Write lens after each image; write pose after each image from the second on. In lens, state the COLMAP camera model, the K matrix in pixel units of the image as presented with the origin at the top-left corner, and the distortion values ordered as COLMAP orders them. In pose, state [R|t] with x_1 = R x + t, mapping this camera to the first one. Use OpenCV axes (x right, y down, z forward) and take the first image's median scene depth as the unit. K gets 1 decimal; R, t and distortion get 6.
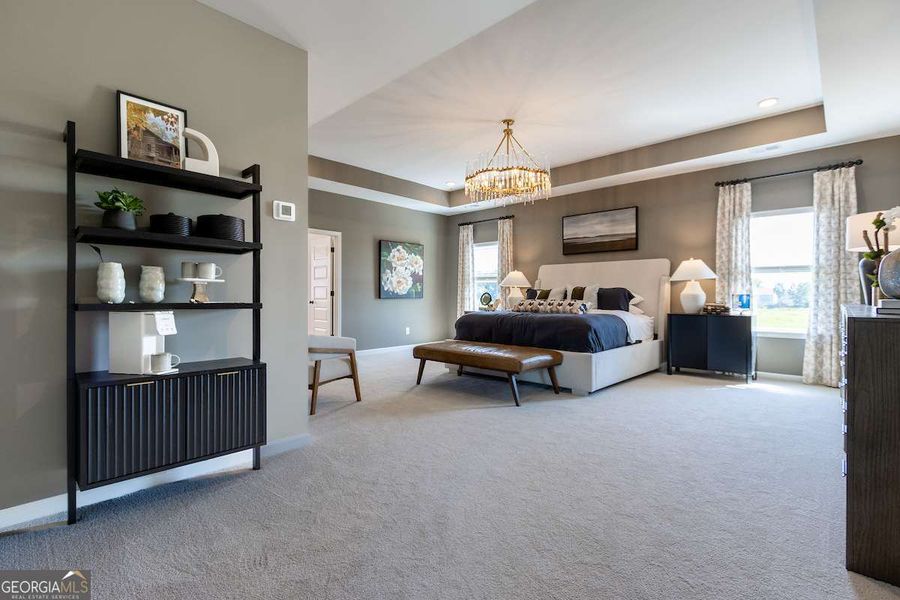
lens RADIAL K [[416.4, 0, 450.0], [0, 416.4, 300.0], [0, 0, 1]] dist [-0.001819, -0.000239]
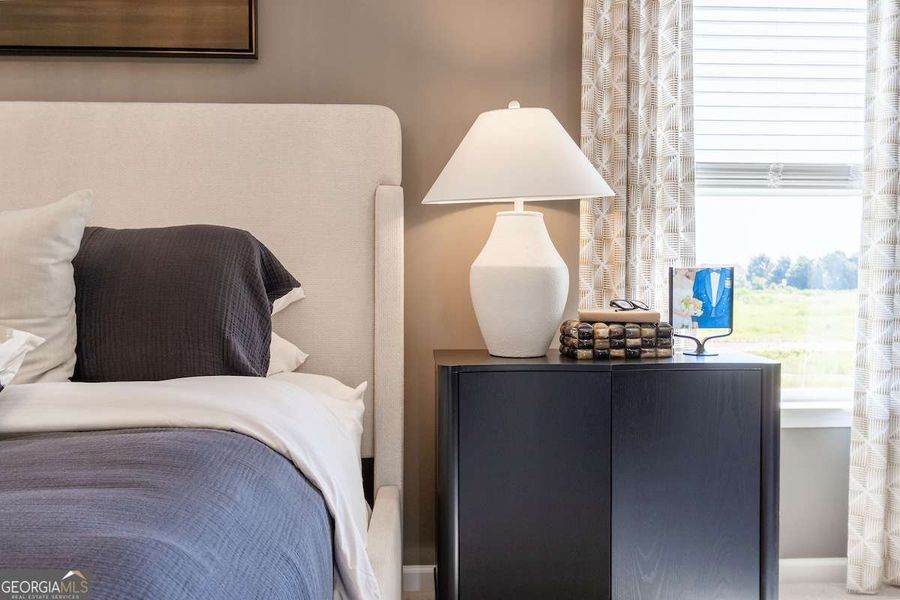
lens RADIAL K [[841.0, 0, 450.0], [0, 841.0, 300.0], [0, 0, 1]] dist [-0.008171, -0.003614]
pose [[0.707671, -0.026759, 0.706035, 0.253133], [0.011504, 0.999586, 0.026354, -0.009605], [-0.706449, -0.010528, 0.707686, 0.736330]]
